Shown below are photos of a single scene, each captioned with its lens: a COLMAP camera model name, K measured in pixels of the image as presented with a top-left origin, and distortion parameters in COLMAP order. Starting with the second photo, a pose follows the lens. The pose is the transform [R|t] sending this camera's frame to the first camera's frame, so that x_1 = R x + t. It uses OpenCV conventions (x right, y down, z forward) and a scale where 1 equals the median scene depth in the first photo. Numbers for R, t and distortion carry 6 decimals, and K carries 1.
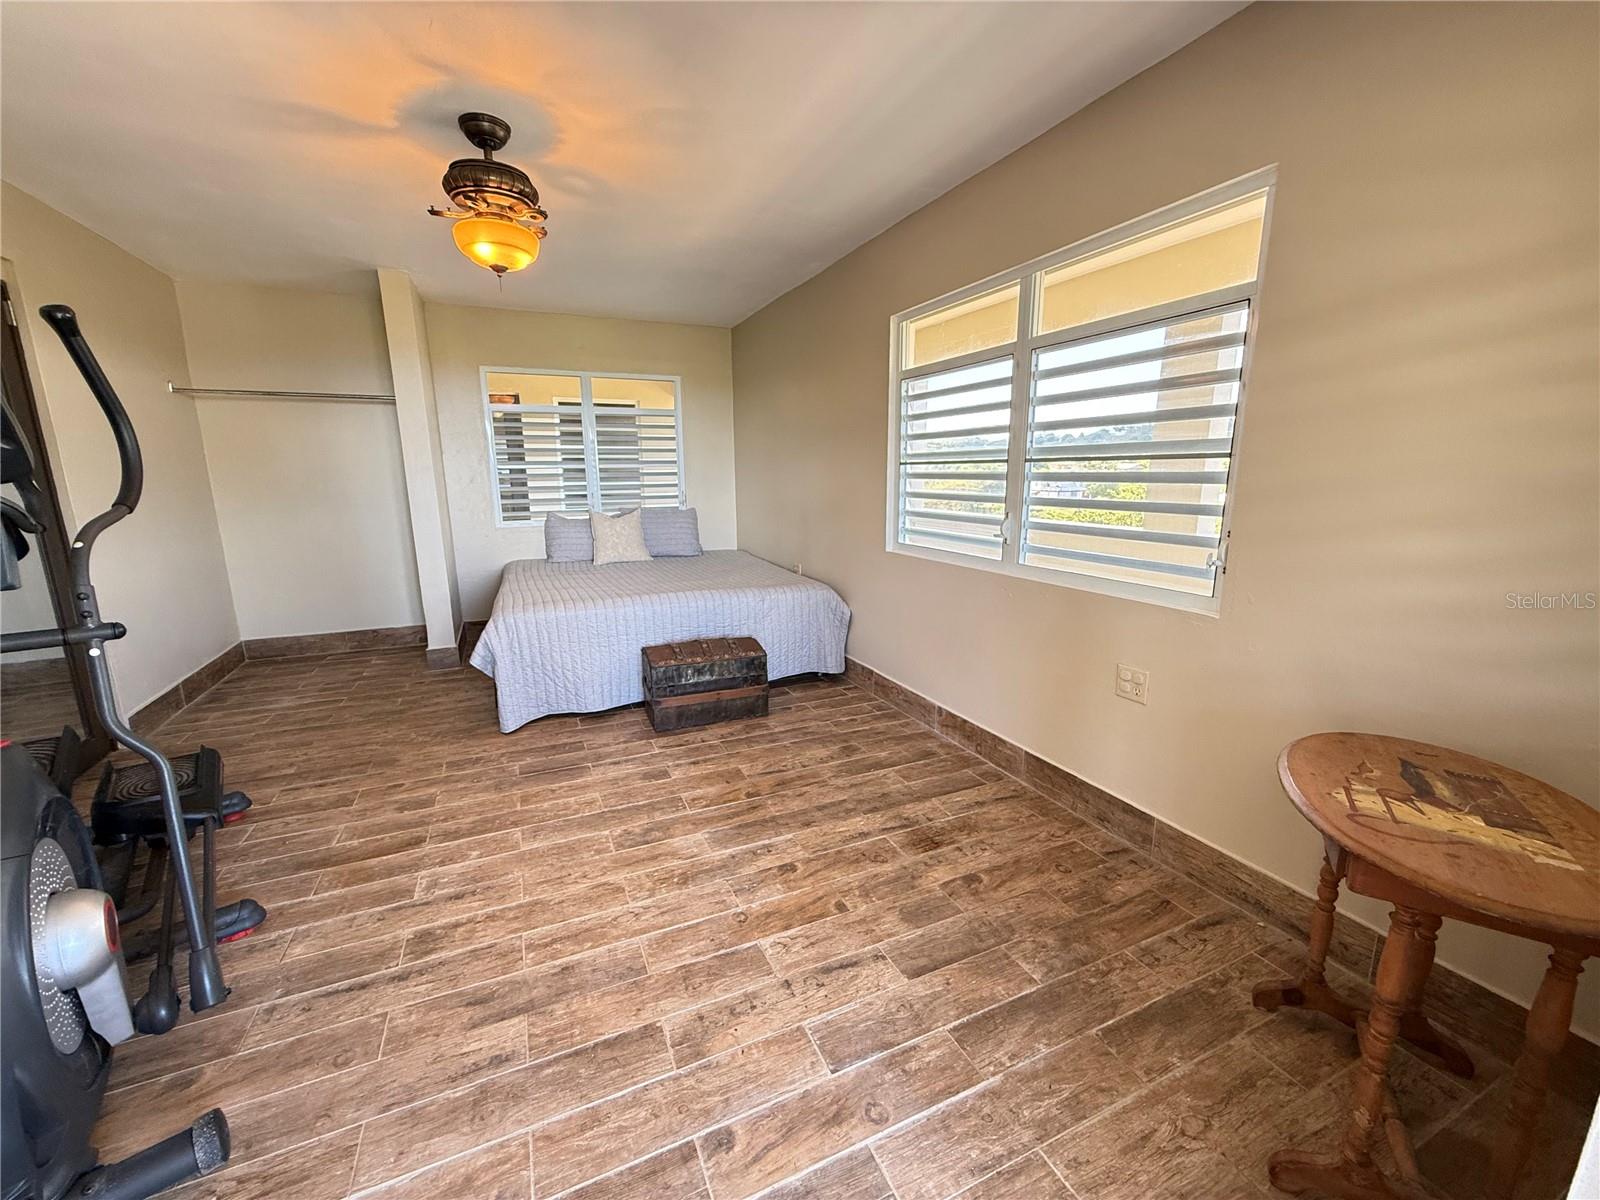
lens RADIAL K [[637.1, 0, 798.6], [0, 637.1, 601.1], [0, 0, 1]] dist [-0.000647, -0.000027]
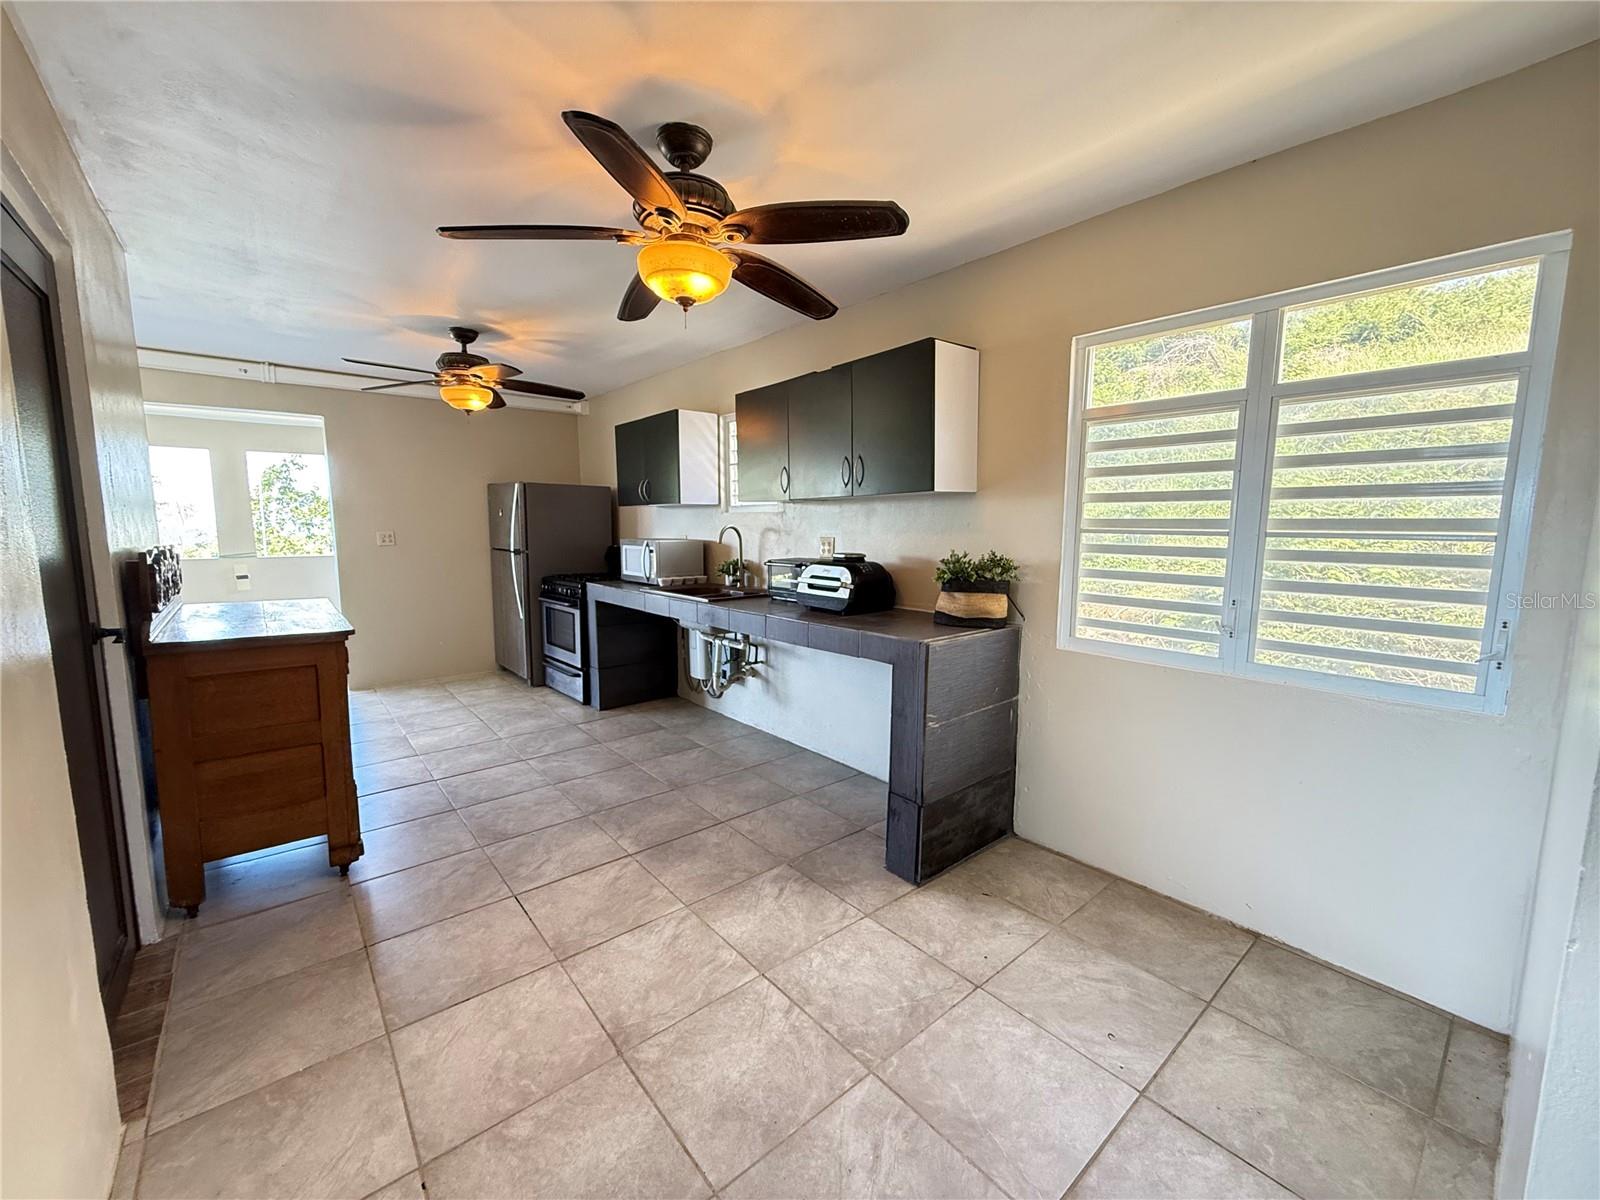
lens RADIAL K [[637.1, 0, 798.6], [0, 637.1, 601.1], [0, 0, 1]] dist [-0.000647, -0.000027]
pose [[0.906133, -0.013826, 0.422767, -0.521646], [0.053454, 0.995196, -0.082024, -0.105049], [-0.419601, 0.096923, 0.902519, 0.543711]]
